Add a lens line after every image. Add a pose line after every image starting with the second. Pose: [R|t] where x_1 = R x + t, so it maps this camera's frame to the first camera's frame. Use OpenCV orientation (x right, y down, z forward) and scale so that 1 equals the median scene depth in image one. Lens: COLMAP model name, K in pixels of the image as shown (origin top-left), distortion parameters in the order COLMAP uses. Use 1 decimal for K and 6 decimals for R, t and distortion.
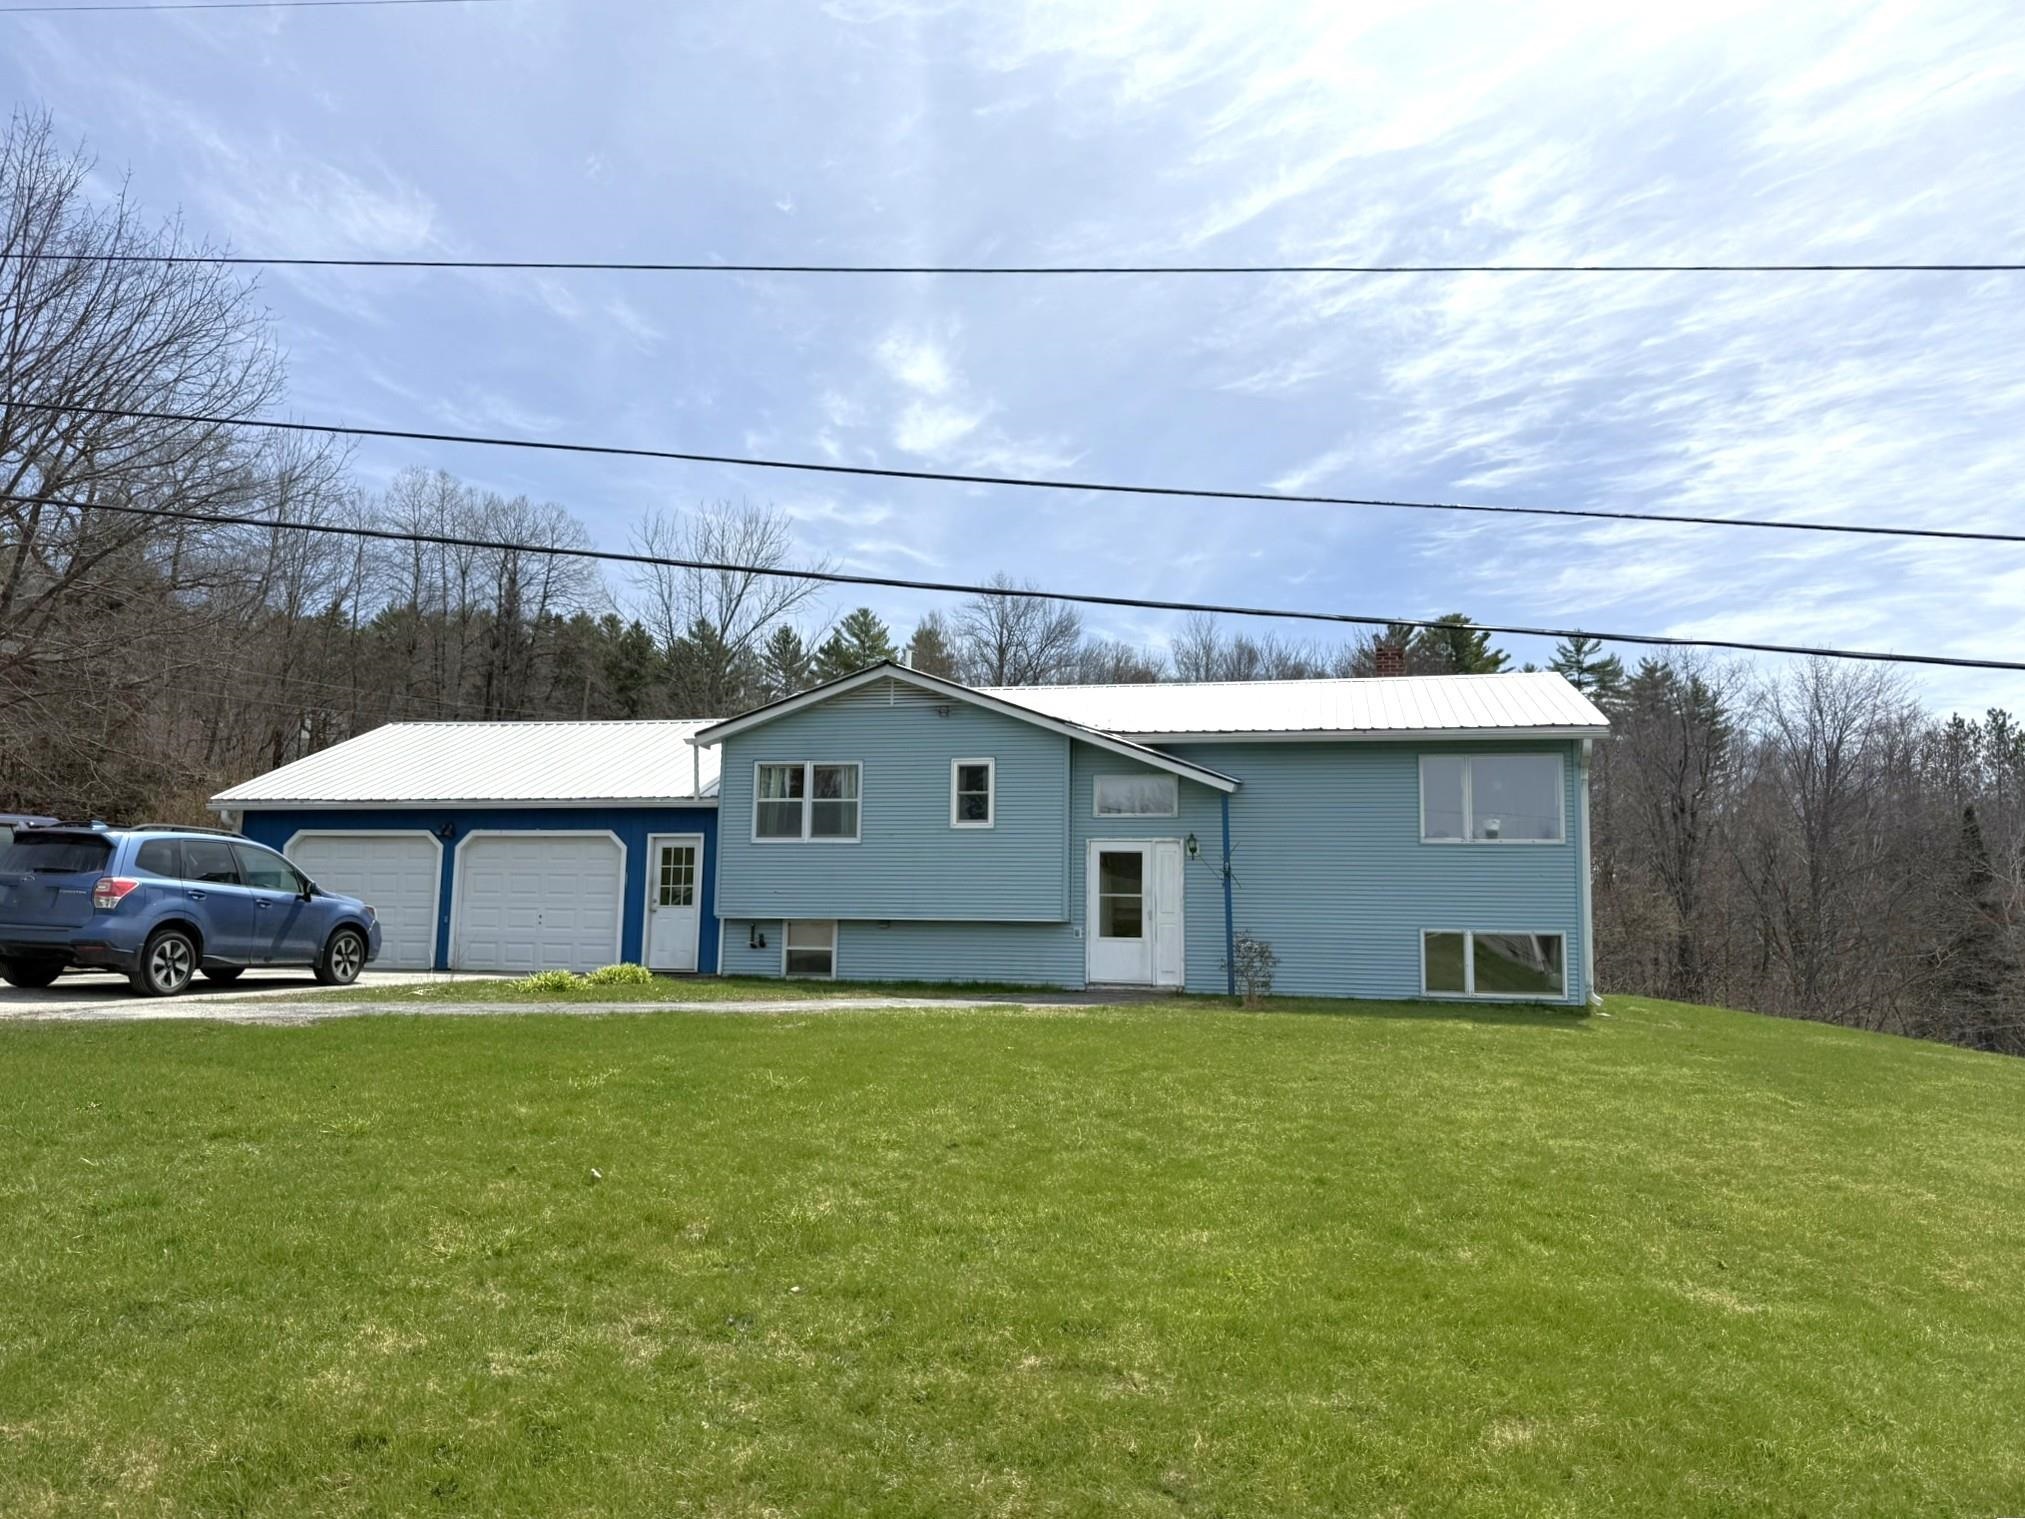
lens RADIAL K [[1402.7, 0, 847.0], [0, 1402.7, 764.7], [0, 0, 1]] dist [-0.037570, -0.003568]
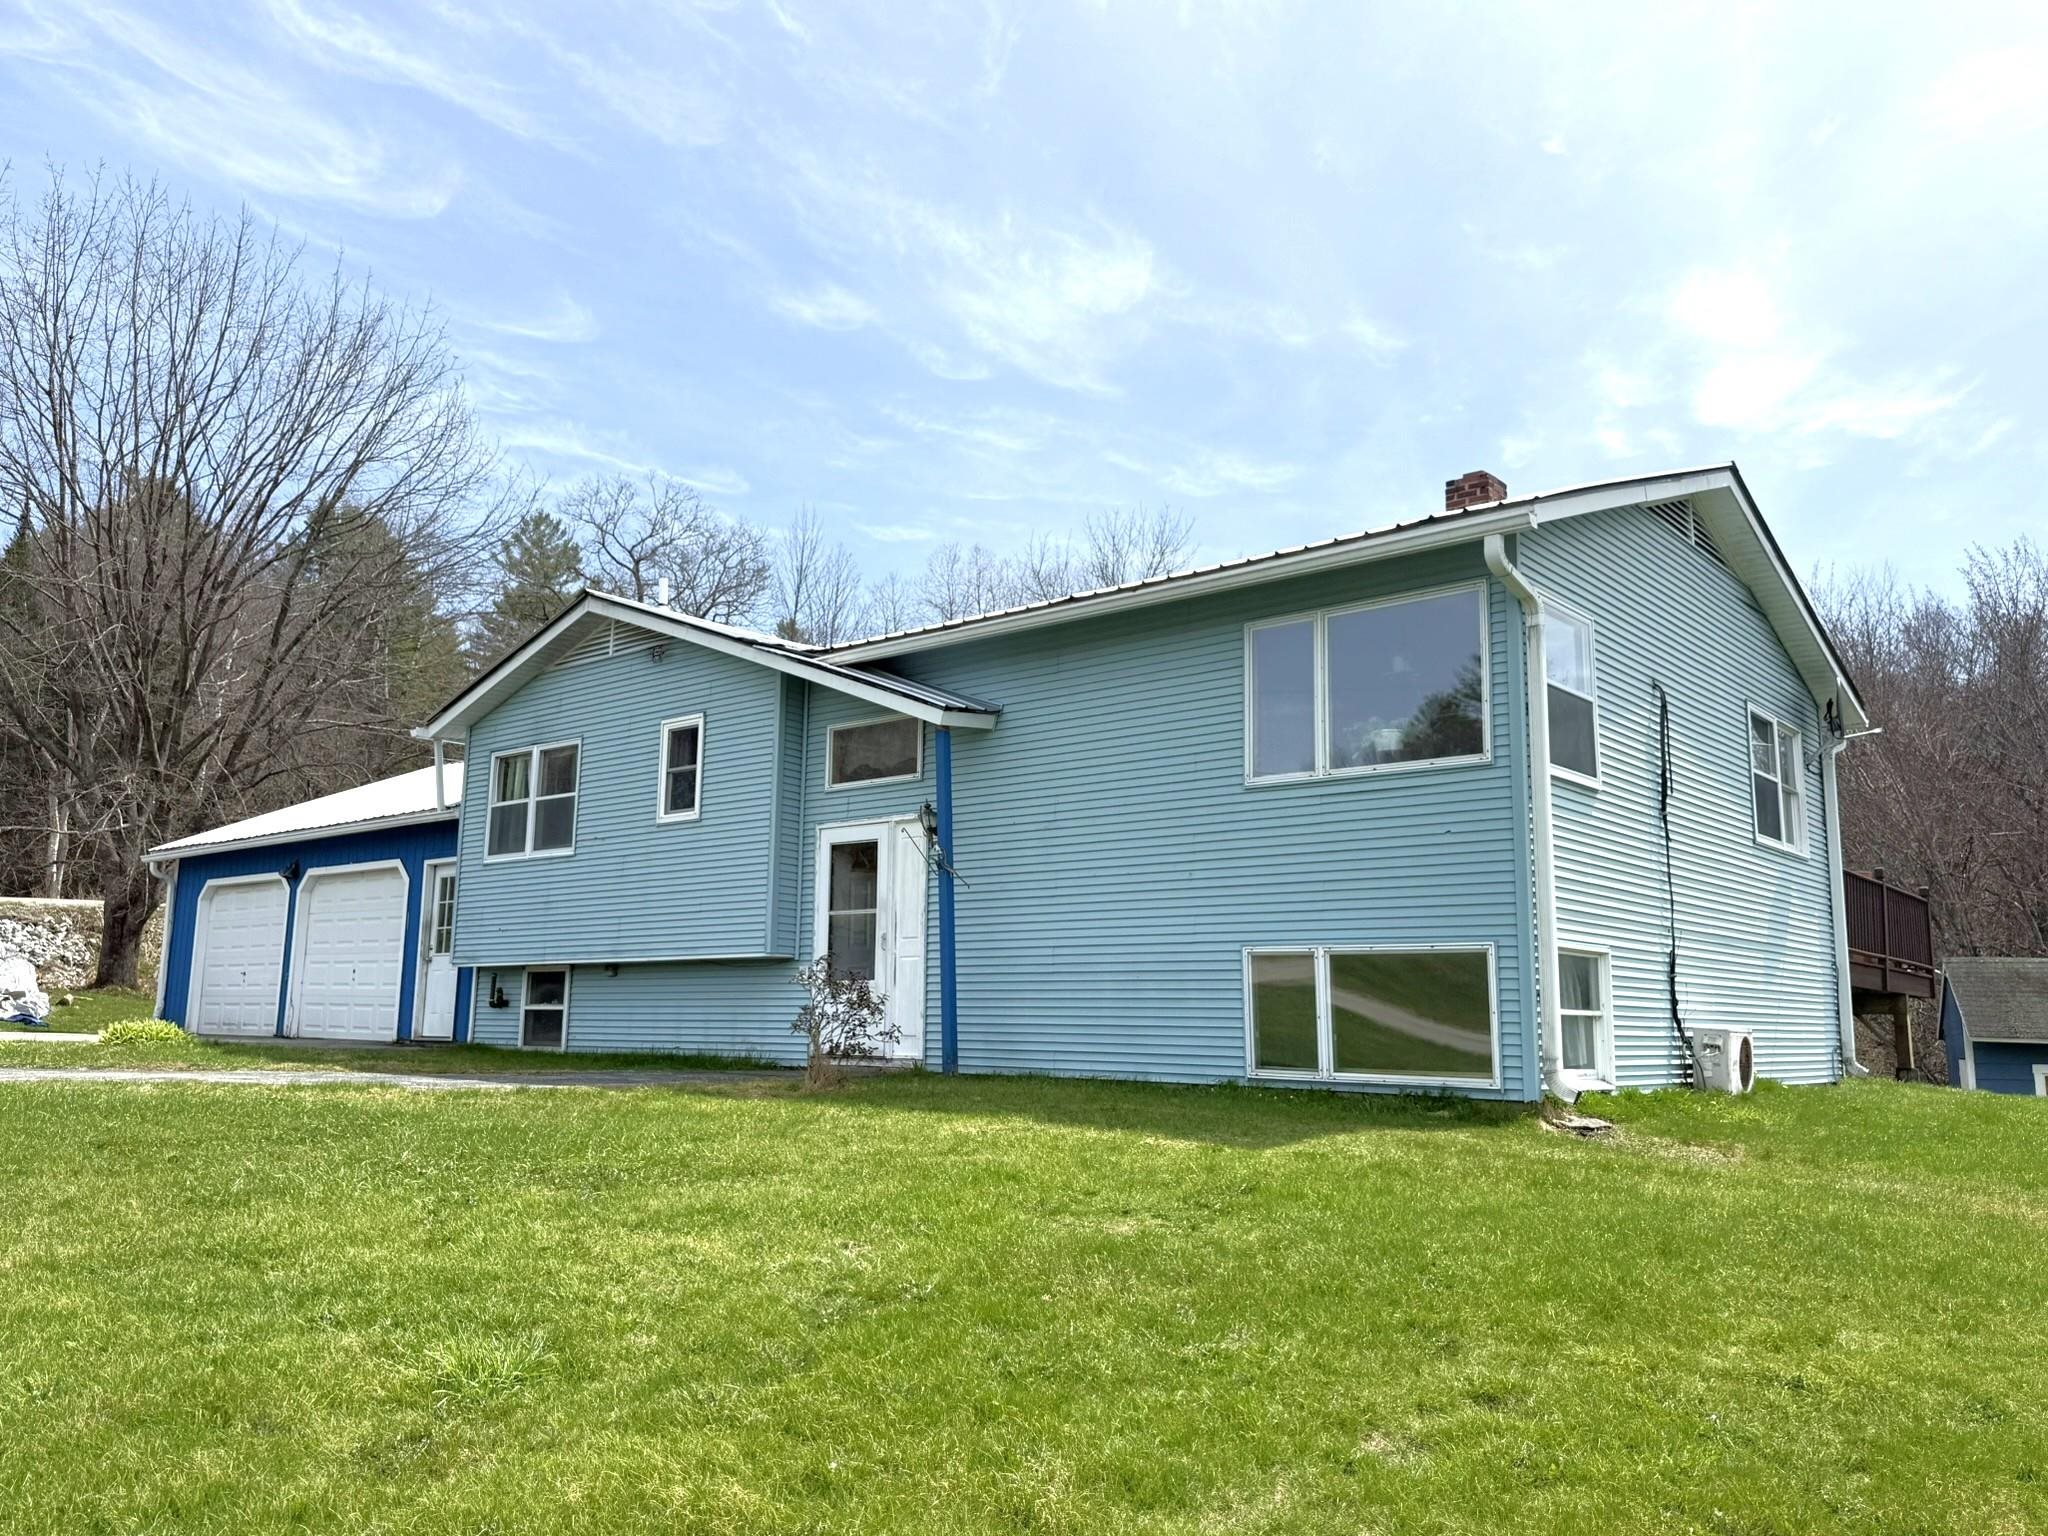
lens RADIAL K [[1576.8, 0, 1020.6], [0, 1576.8, 810.5], [0, 0, 1]] dist [0.010277, 0.001601]
pose [[0.891227, -0.064900, -0.448891, 0.552568], [0.047499, 0.997623, -0.049930, 0.082605], [0.451064, 0.023177, 0.892190, 0.387865]]
